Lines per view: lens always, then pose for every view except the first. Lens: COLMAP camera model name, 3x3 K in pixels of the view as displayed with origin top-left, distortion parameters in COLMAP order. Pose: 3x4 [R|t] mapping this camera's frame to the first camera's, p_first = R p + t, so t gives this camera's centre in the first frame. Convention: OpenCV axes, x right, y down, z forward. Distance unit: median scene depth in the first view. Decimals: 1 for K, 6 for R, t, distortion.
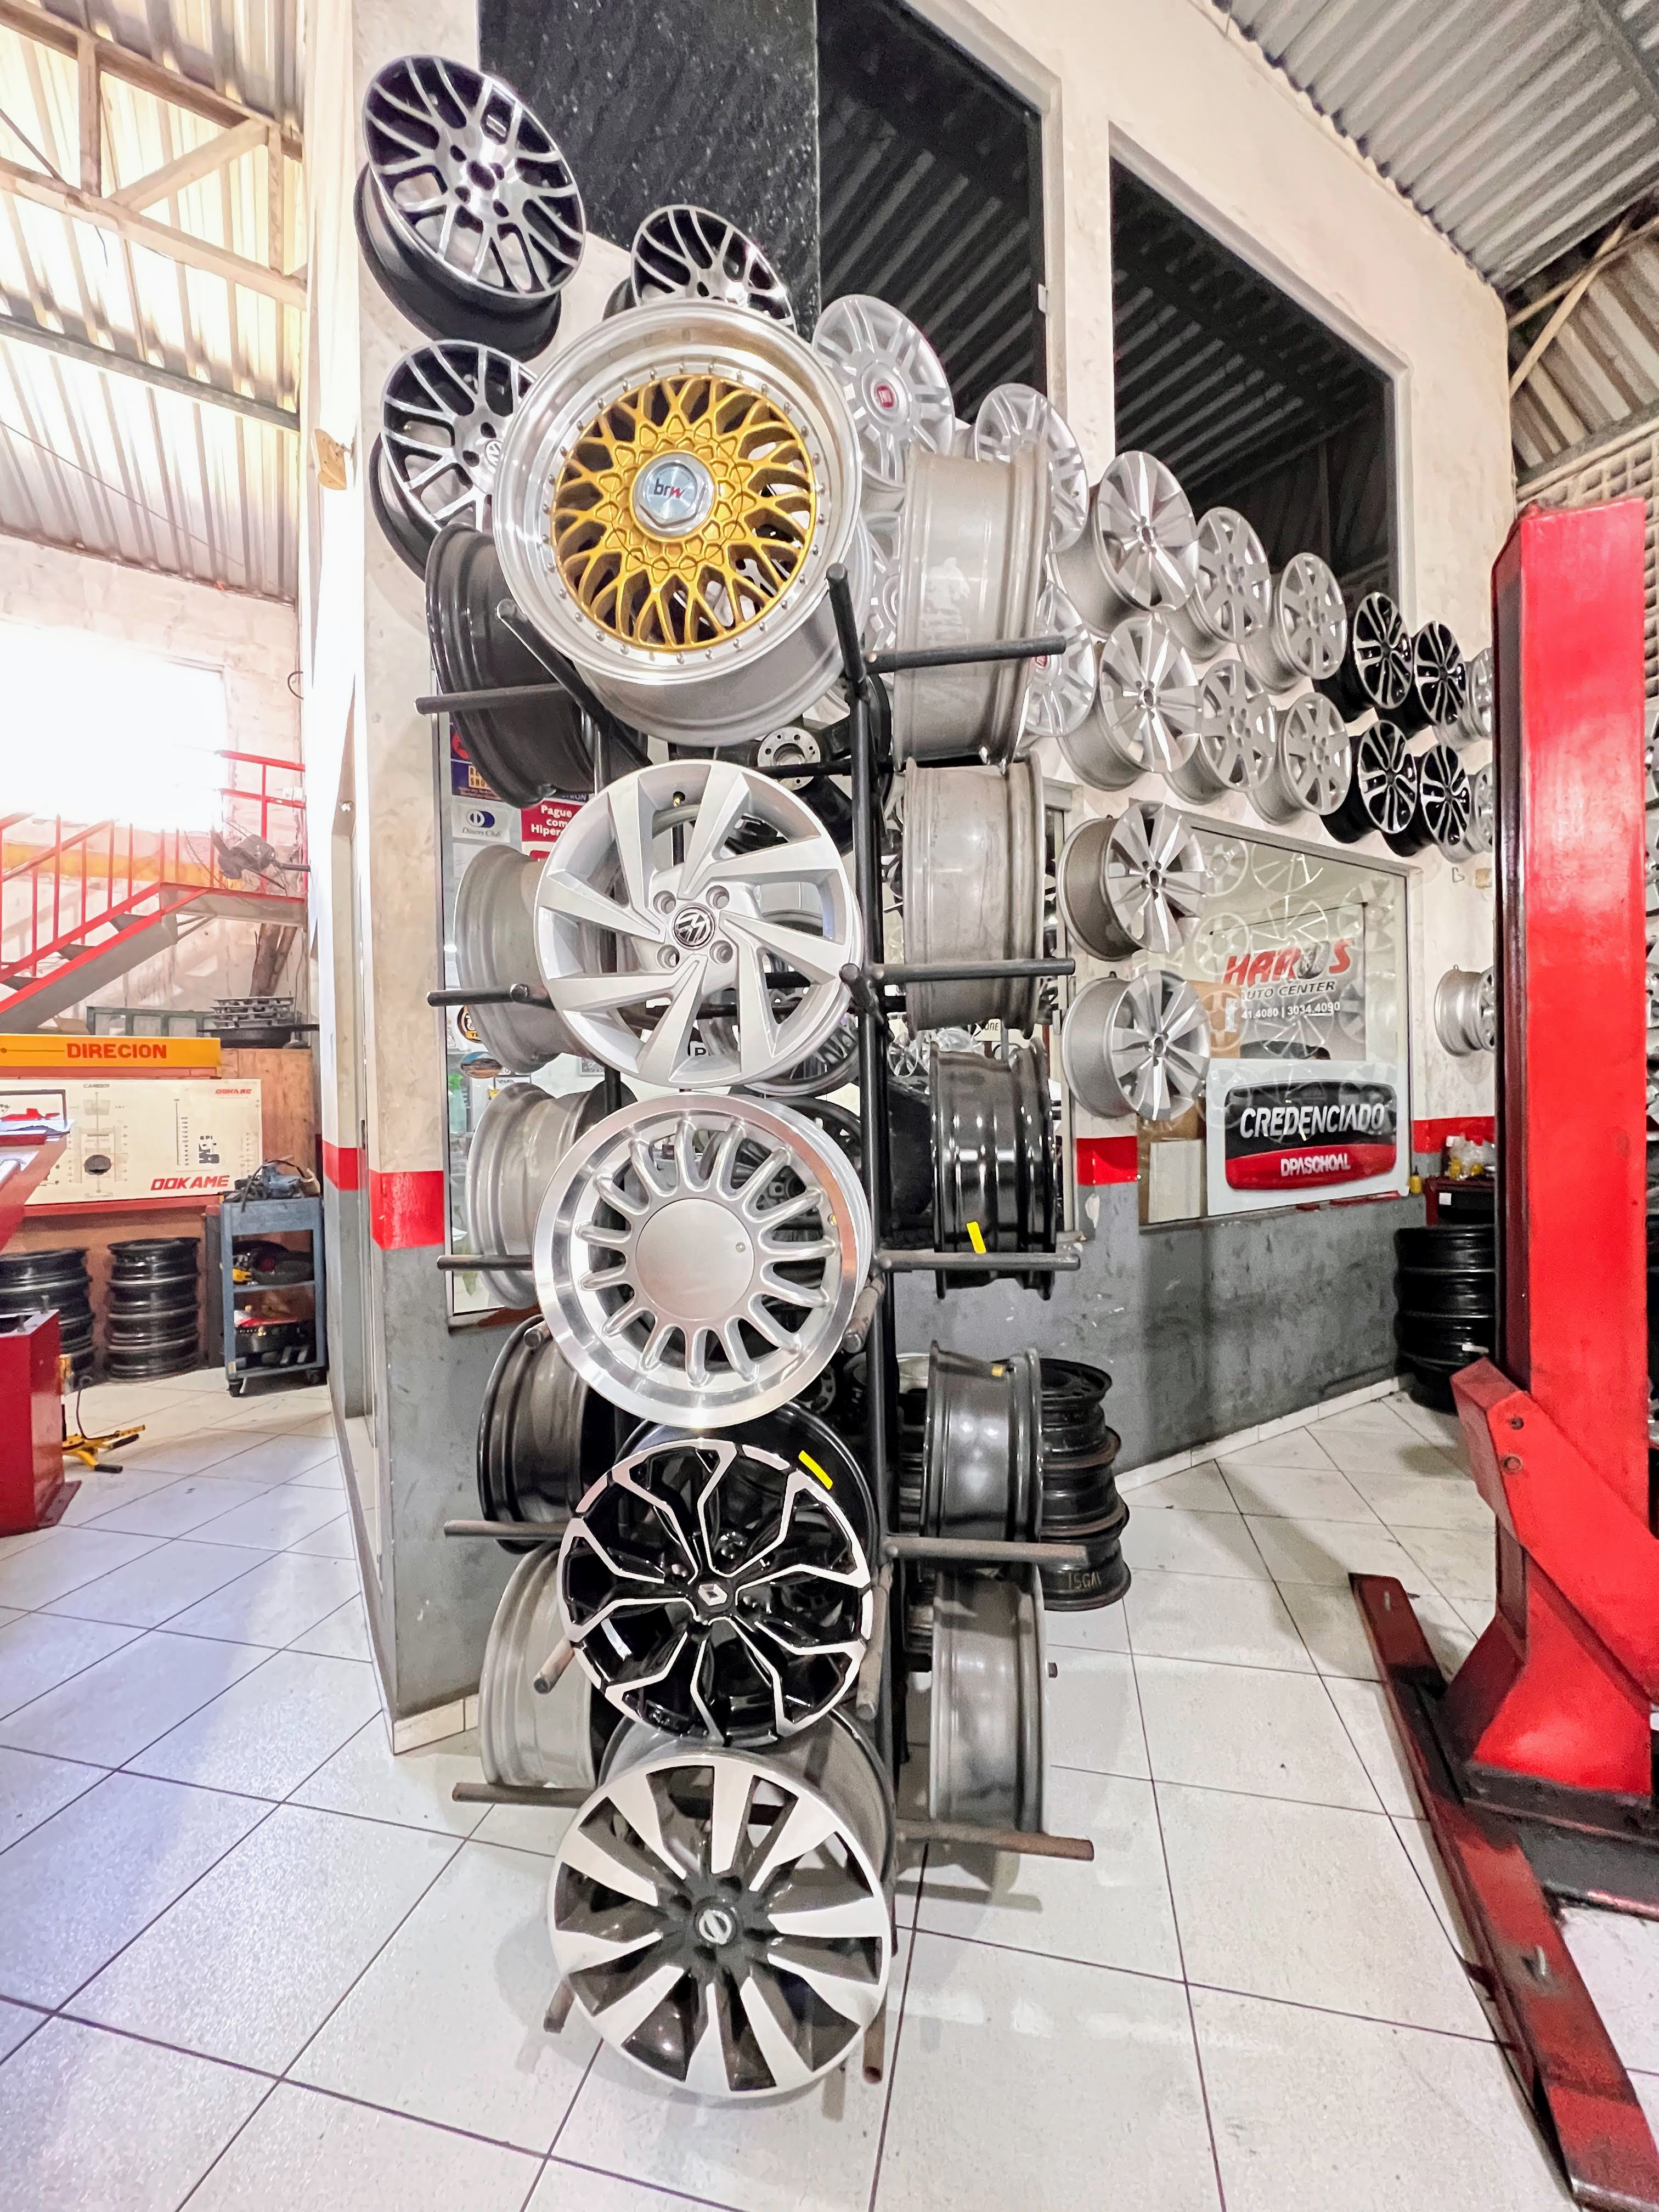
lens RADIAL K [[889.4, 0, 809.2], [0, 889.4, 1059.3], [0, 0, 1]] dist [-0.003448, -0.000323]
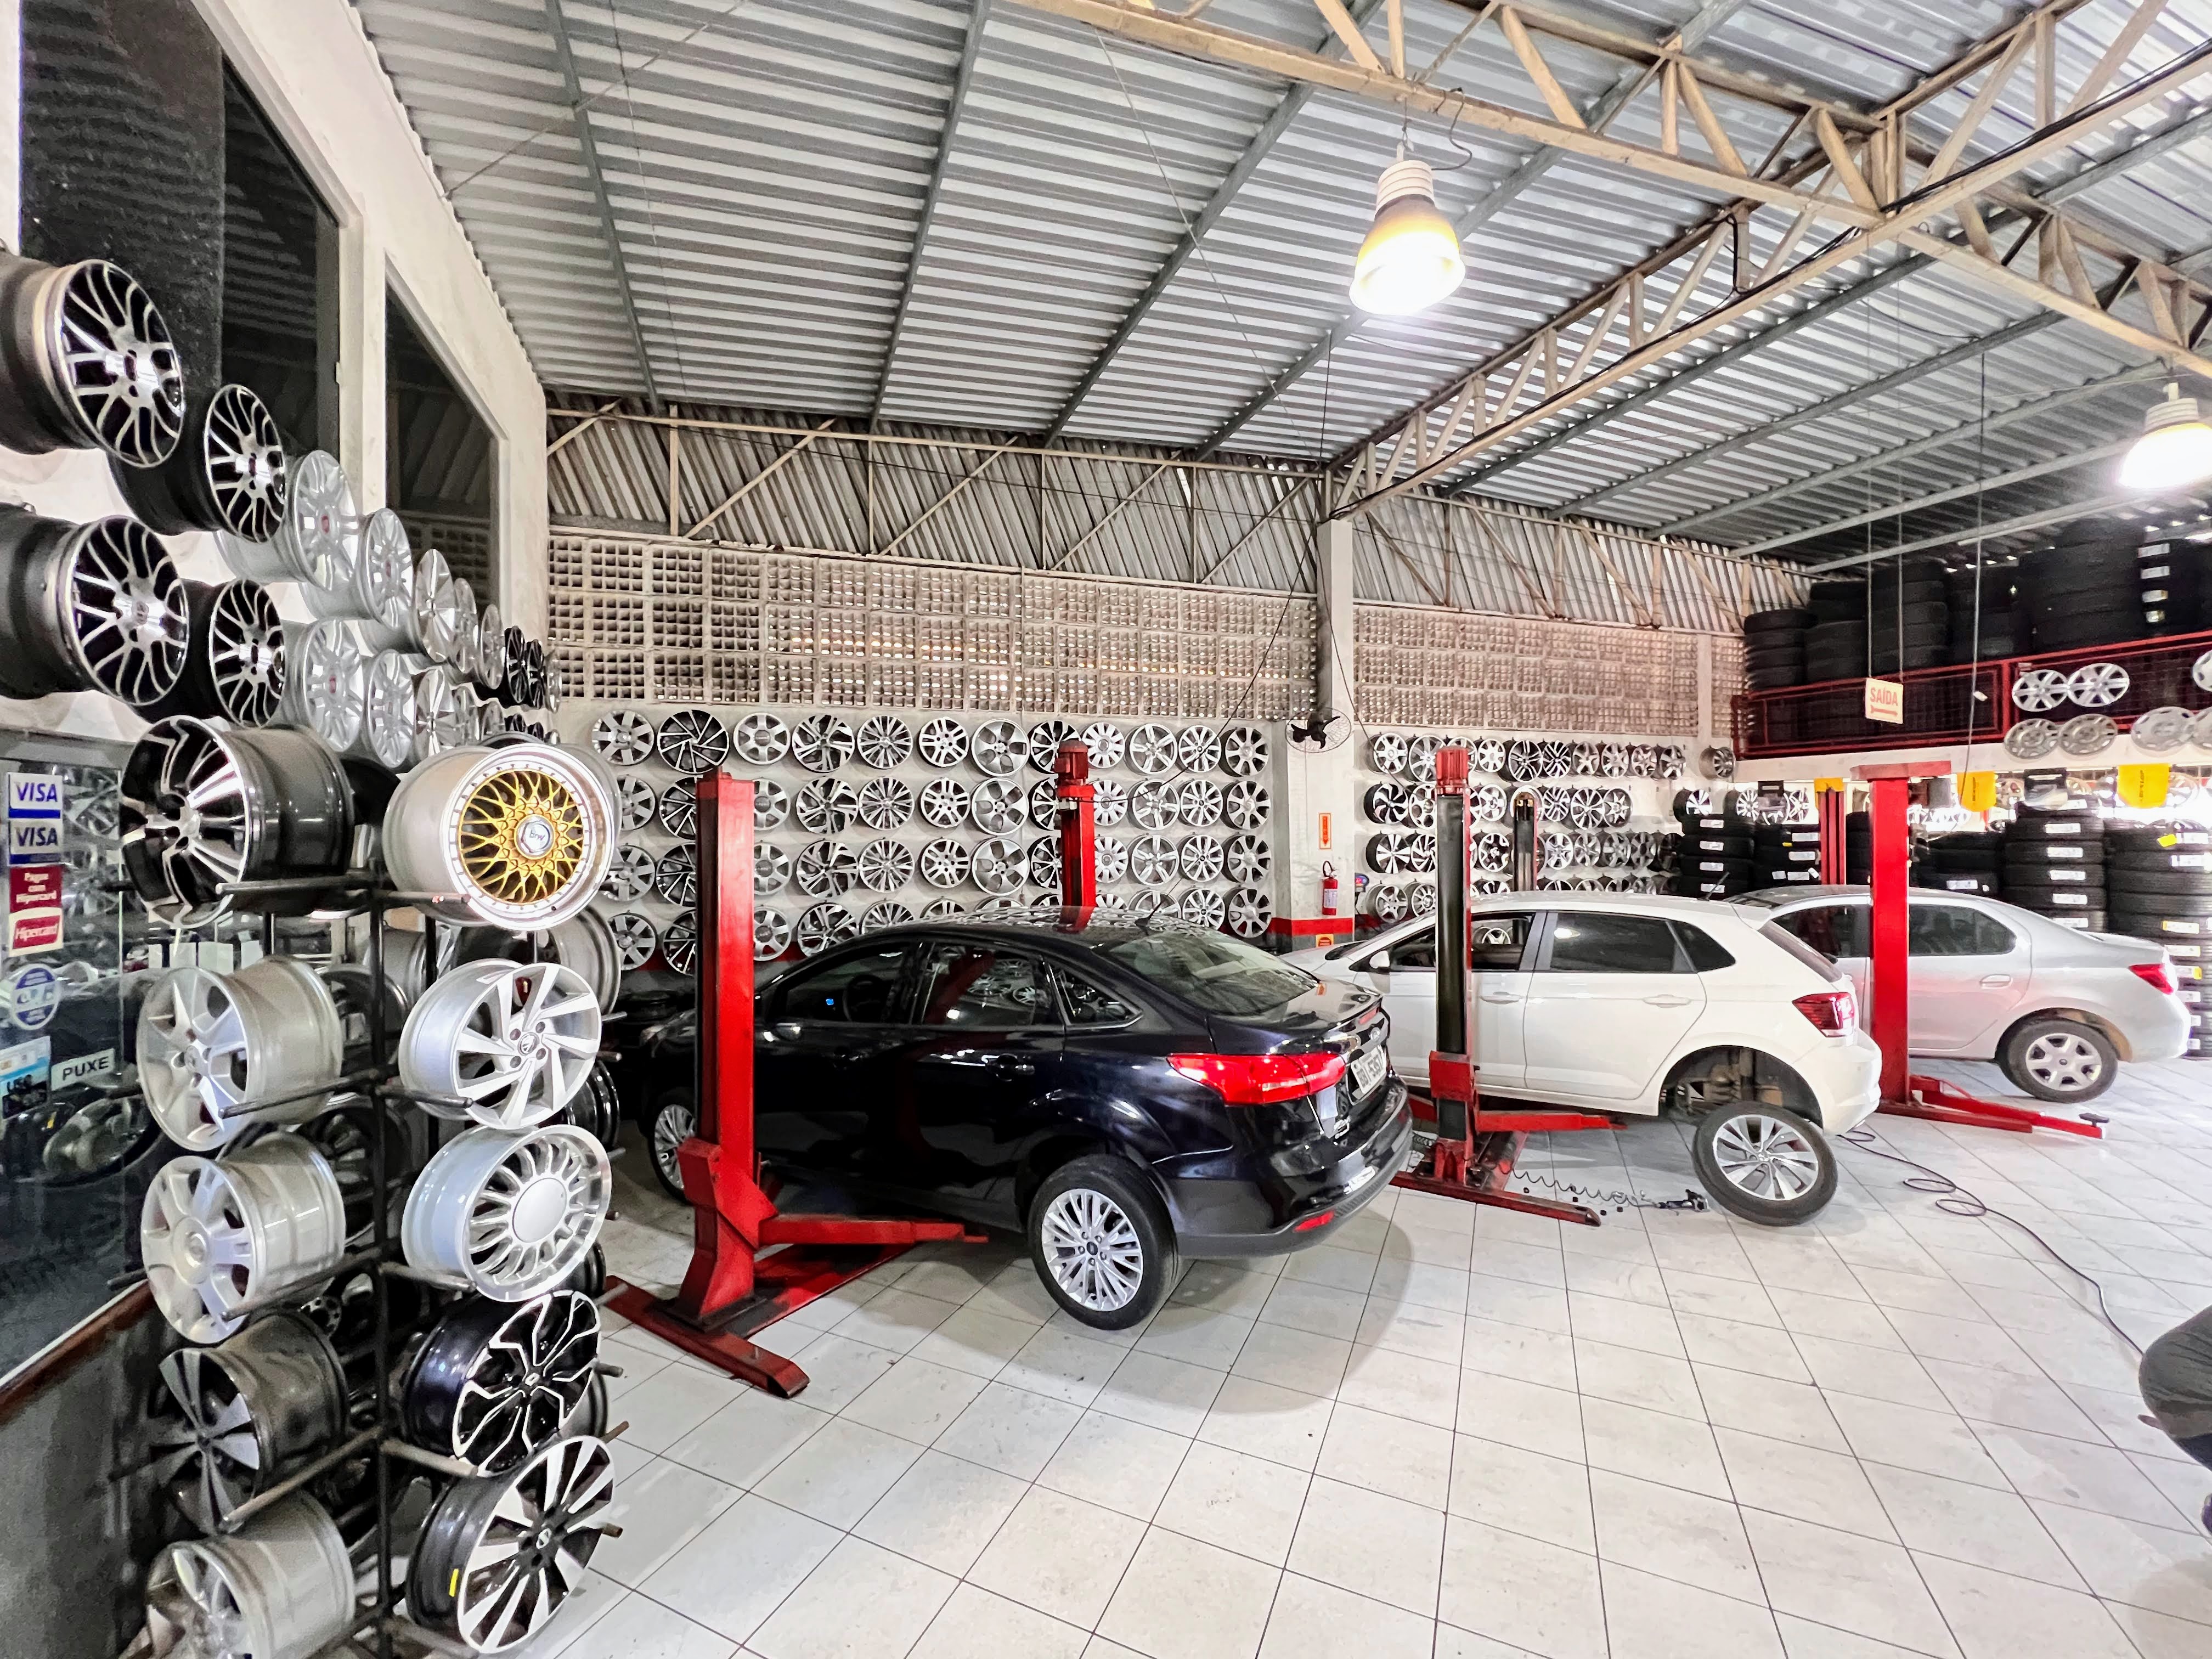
lens RADIAL K [[889.4, 0, 1099.8], [0, 889.4, 827.5], [0, 0, 1]] dist [-0.003448, -0.000323]
pose [[0.196305, 0.010418, 0.980488, -0.896875], [0.002165, 0.999937, -0.011058, -0.298916], [-0.980540, 0.004293, 0.196270, -0.313318]]
